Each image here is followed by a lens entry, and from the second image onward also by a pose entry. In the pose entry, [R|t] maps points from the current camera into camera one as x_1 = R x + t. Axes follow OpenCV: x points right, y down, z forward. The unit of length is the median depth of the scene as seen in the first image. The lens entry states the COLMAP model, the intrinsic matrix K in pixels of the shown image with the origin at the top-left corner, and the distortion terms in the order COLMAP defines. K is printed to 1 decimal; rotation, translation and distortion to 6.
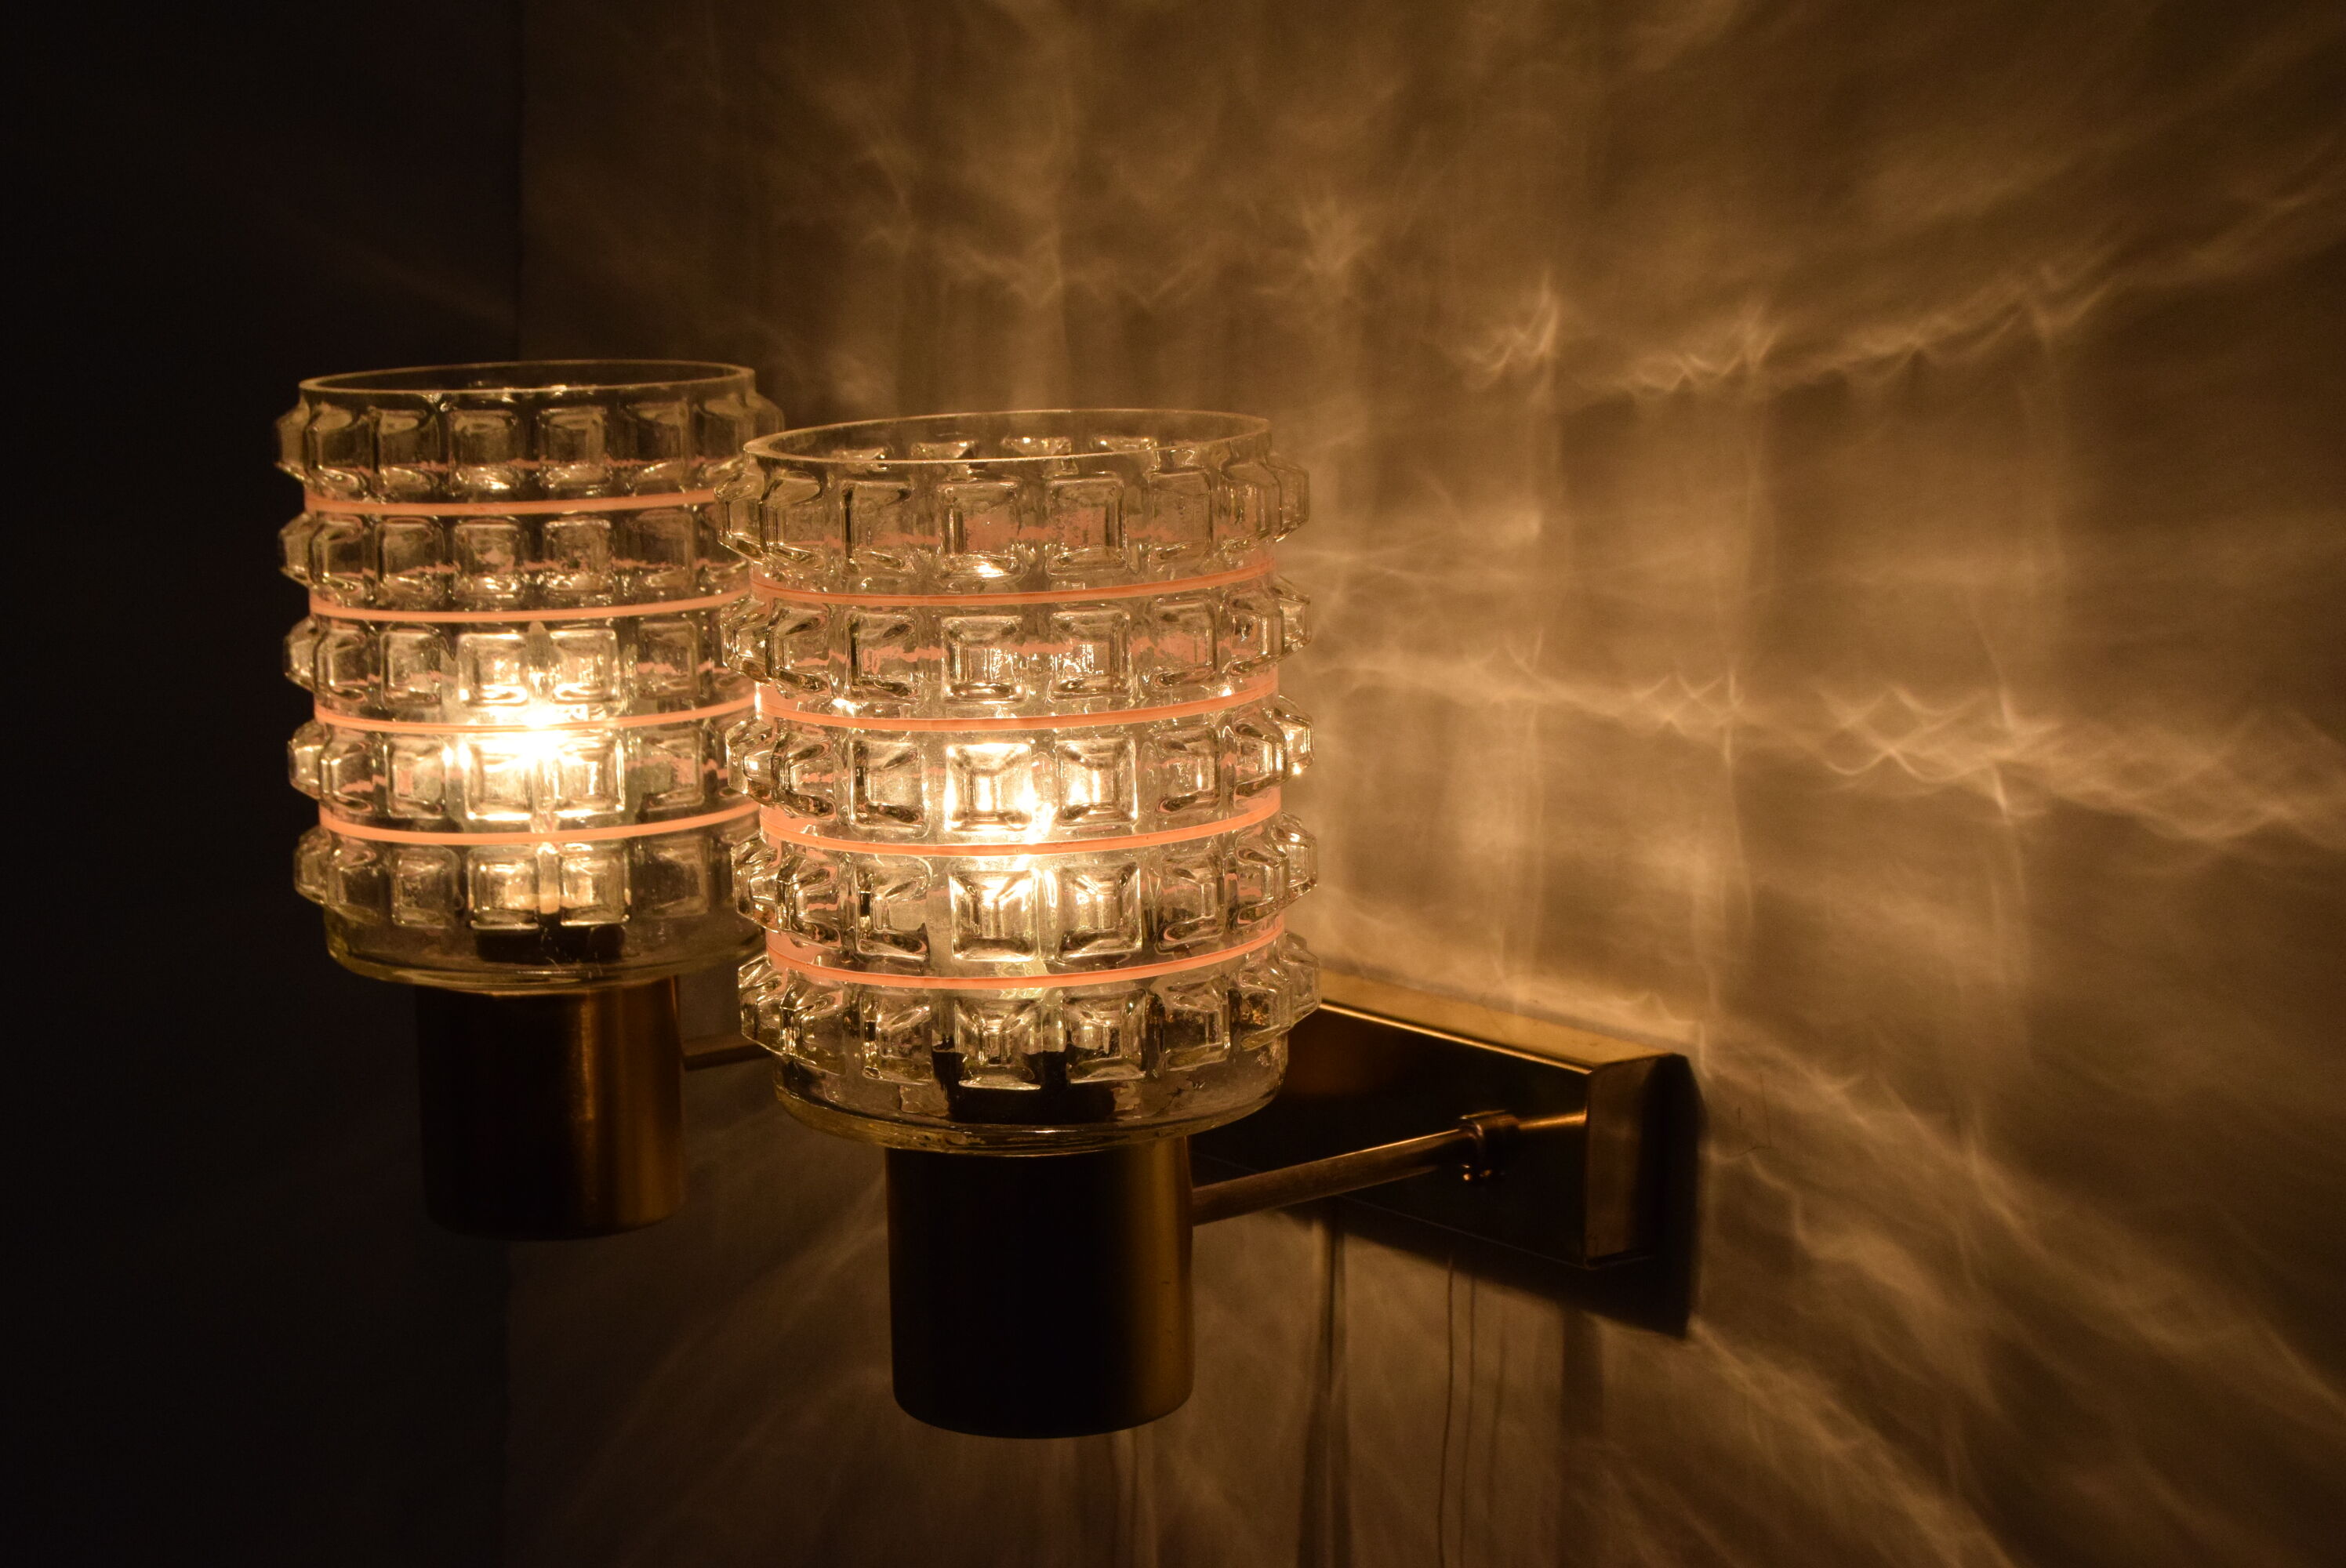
lens RADIAL K [[4424.4, 0, 1184.1], [0, 4424.4, 779.5], [0, 0, 1]] dist [-0.011368, 0.000000]
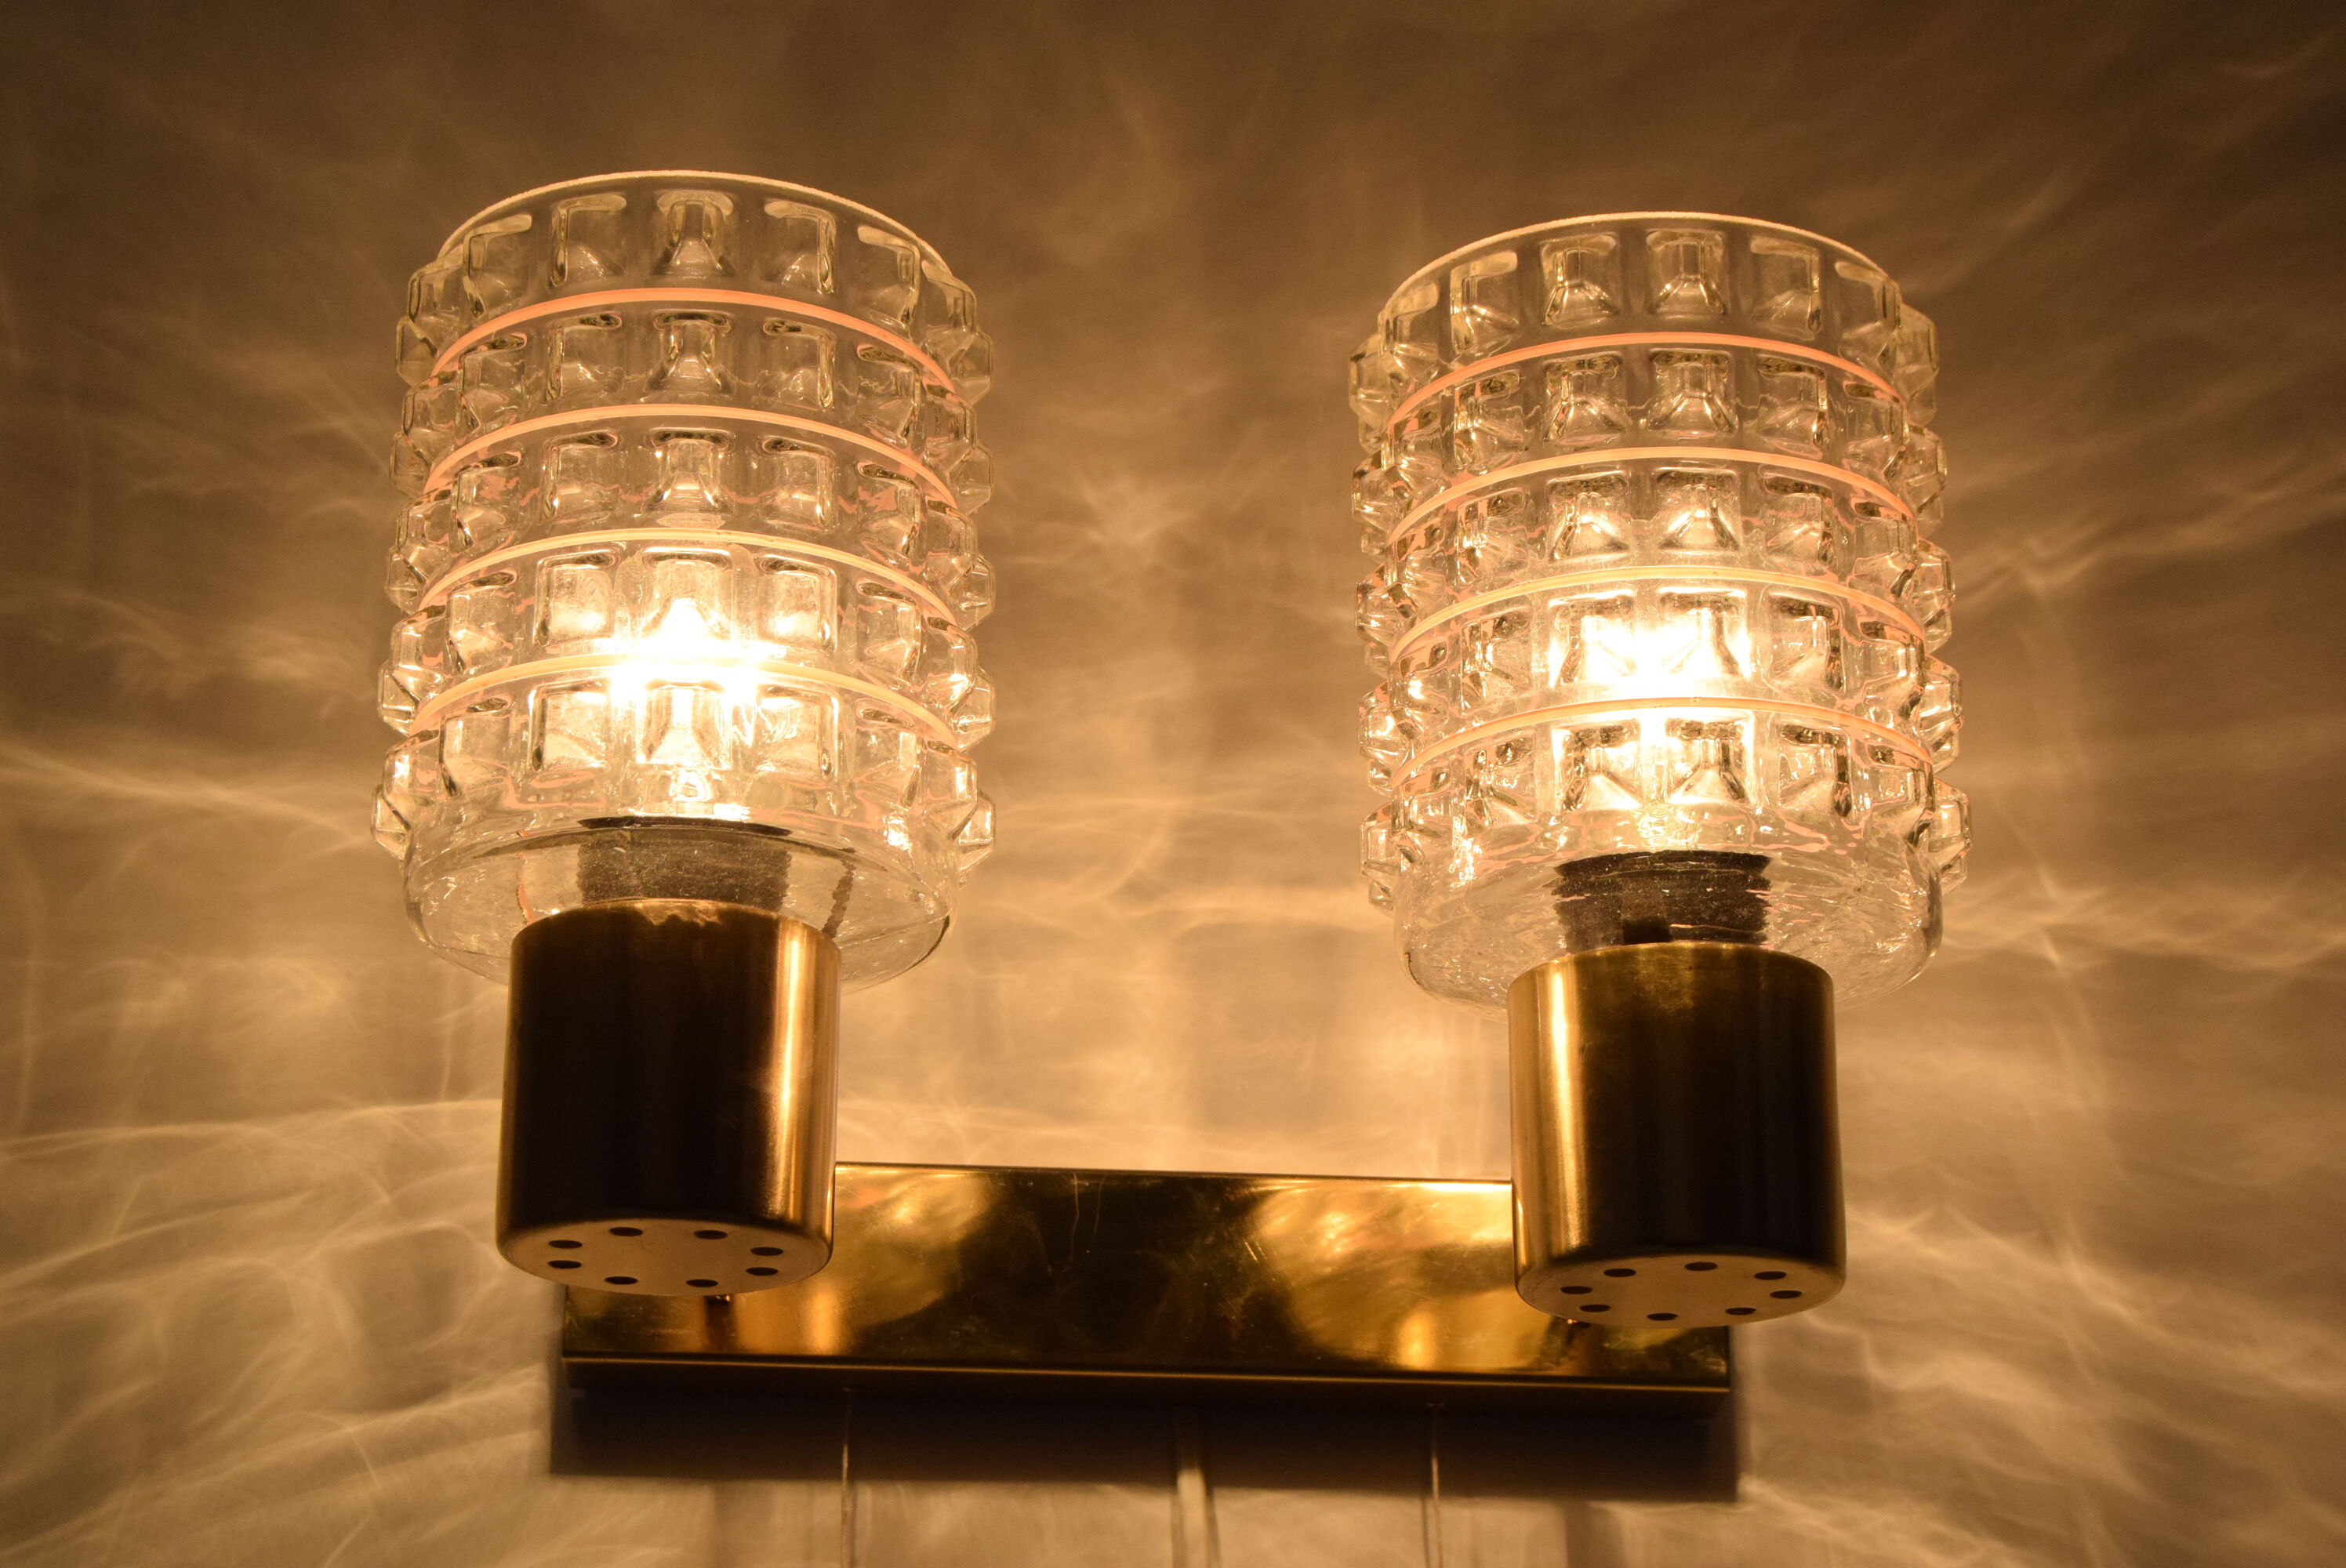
lens RADIAL K [[4424.4, 0, 1186.9], [0, 4424.4, 775.6], [0, 0, 1]] dist [-0.011368, 0.000000]
pose [[0.589769, 0.294902, 0.751801, -0.762283], [0.116625, 0.890079, -0.440633, 0.410057], [-0.799106, 0.347551, 0.490549, 0.568465]]
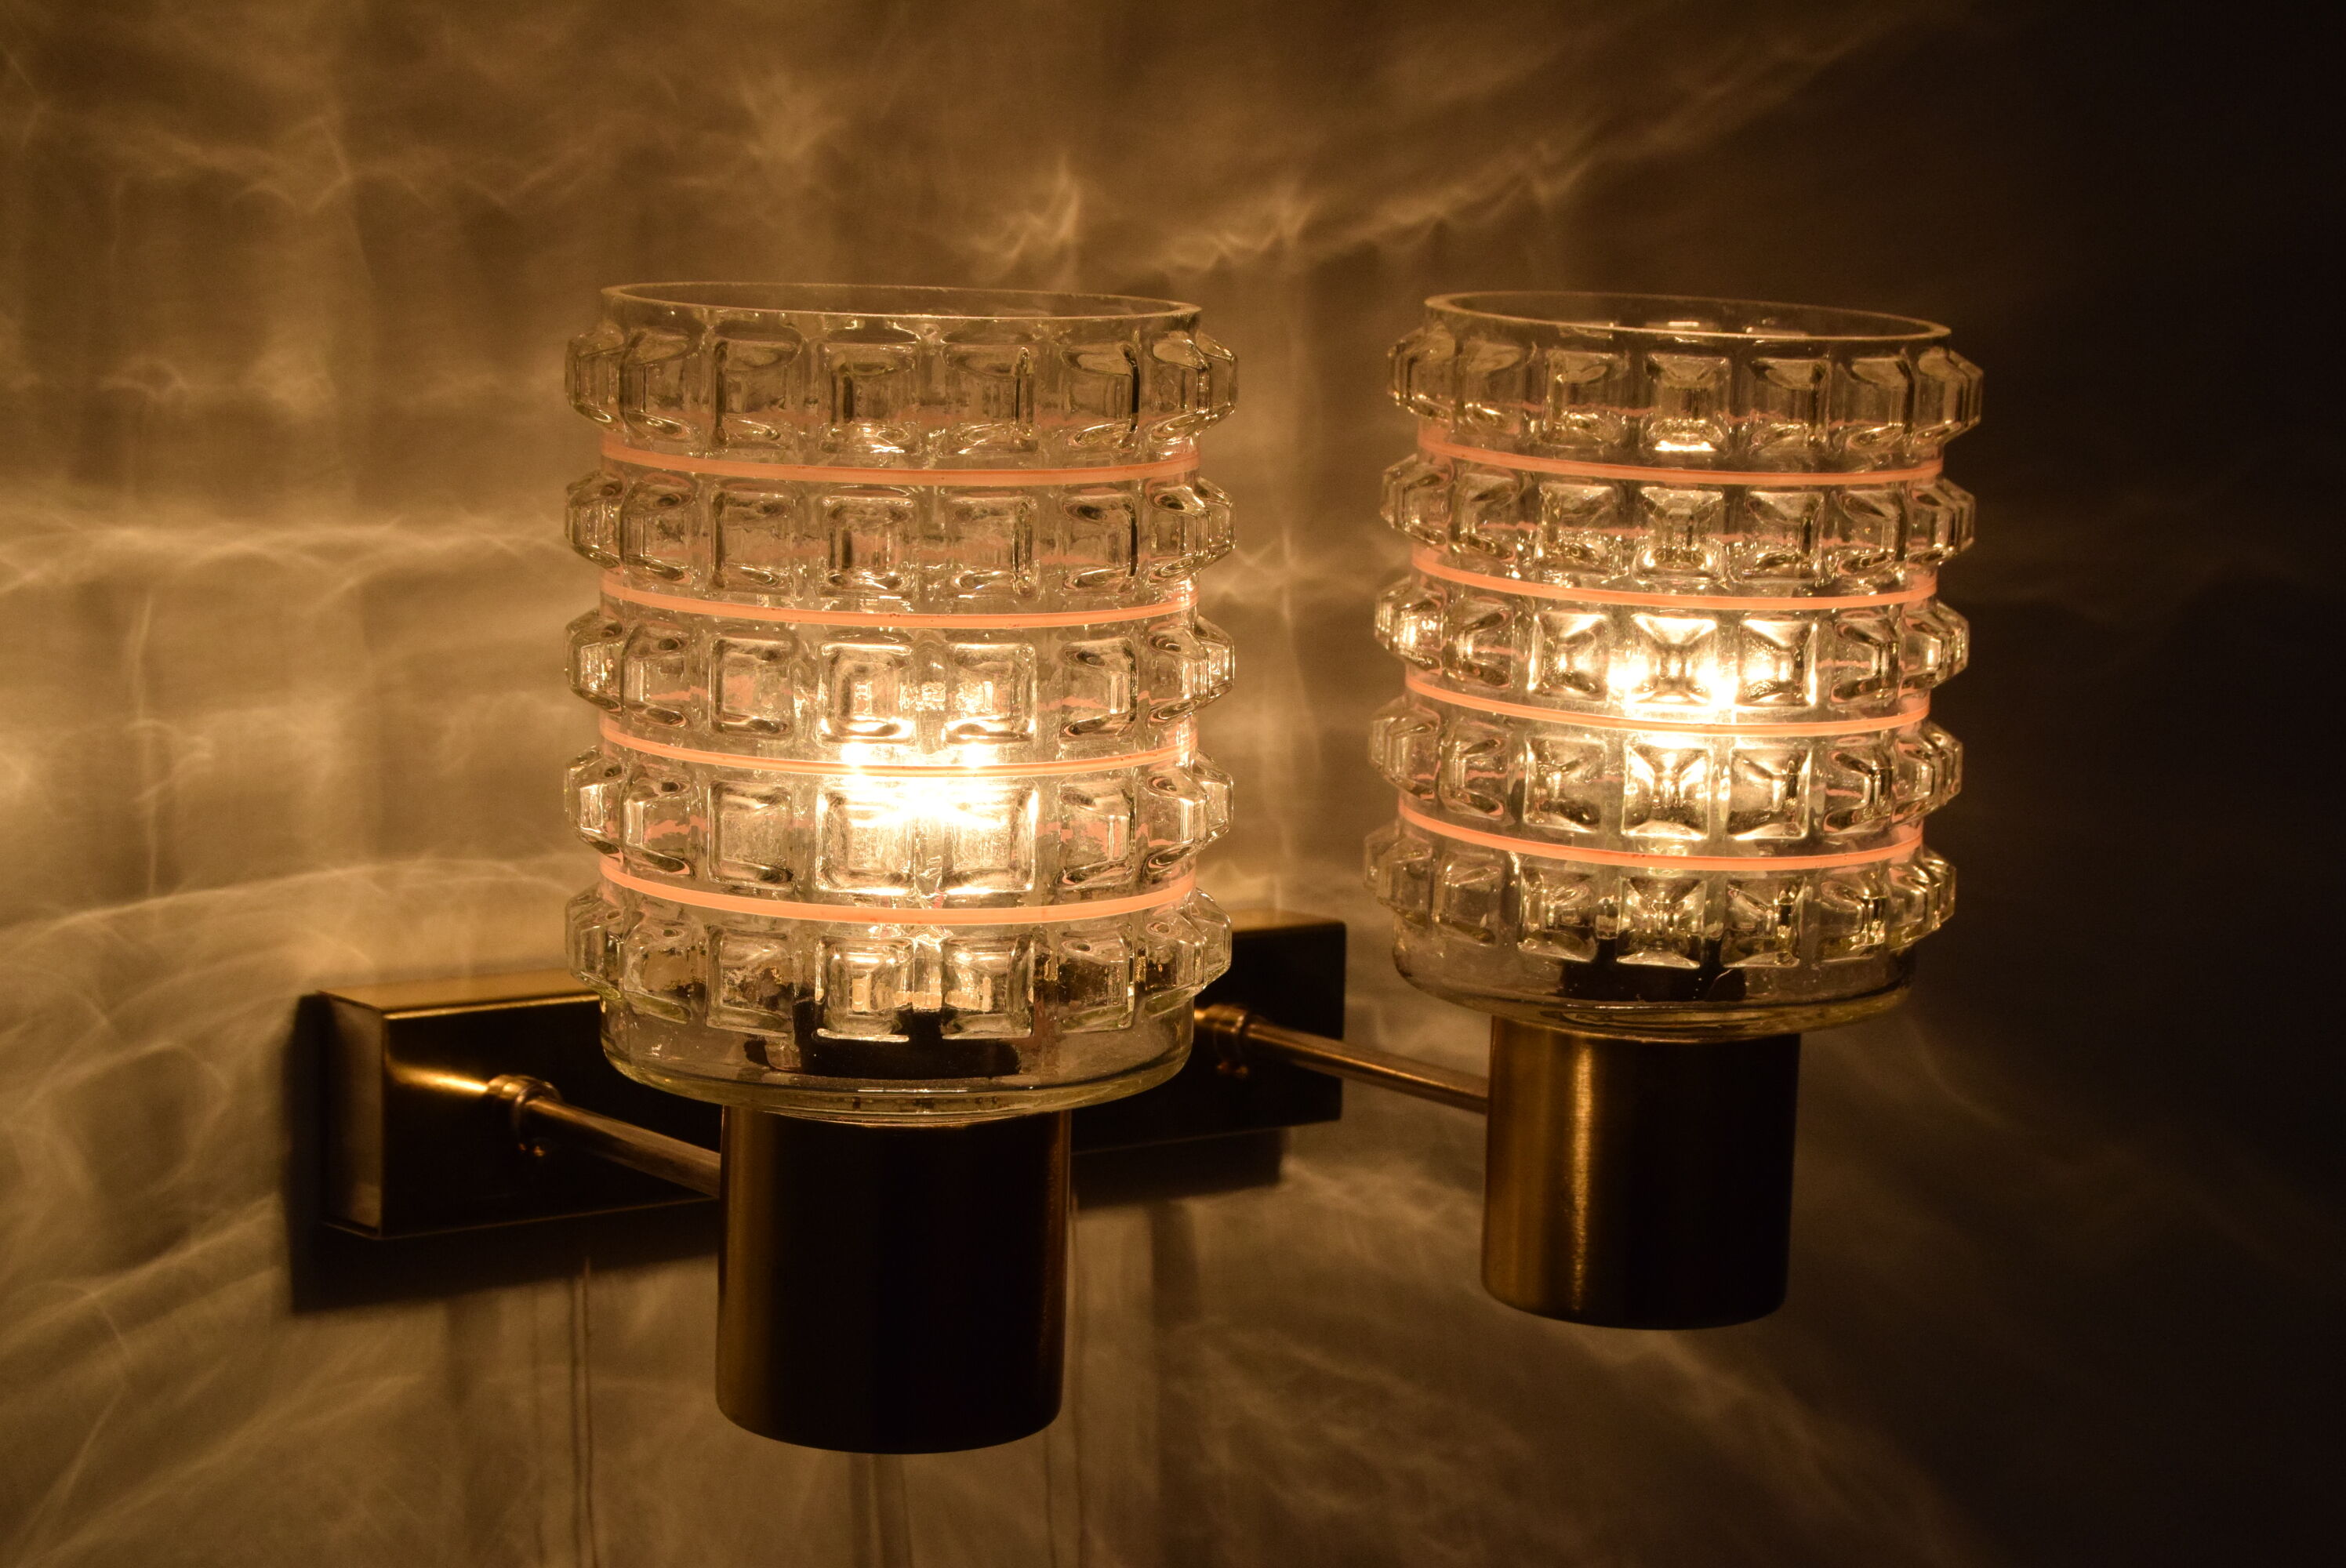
lens RADIAL K [[5238.5, 0, 1184.7], [0, 5238.5, 780.4], [0, 0, 1]] dist [-0.000136, 0.000000]
pose [[-0.011382, -0.123087, 0.992331, -1.112115], [0.124233, 0.984532, 0.123544, -0.122706], [-0.992188, 0.124687, 0.004086, 1.023944]]
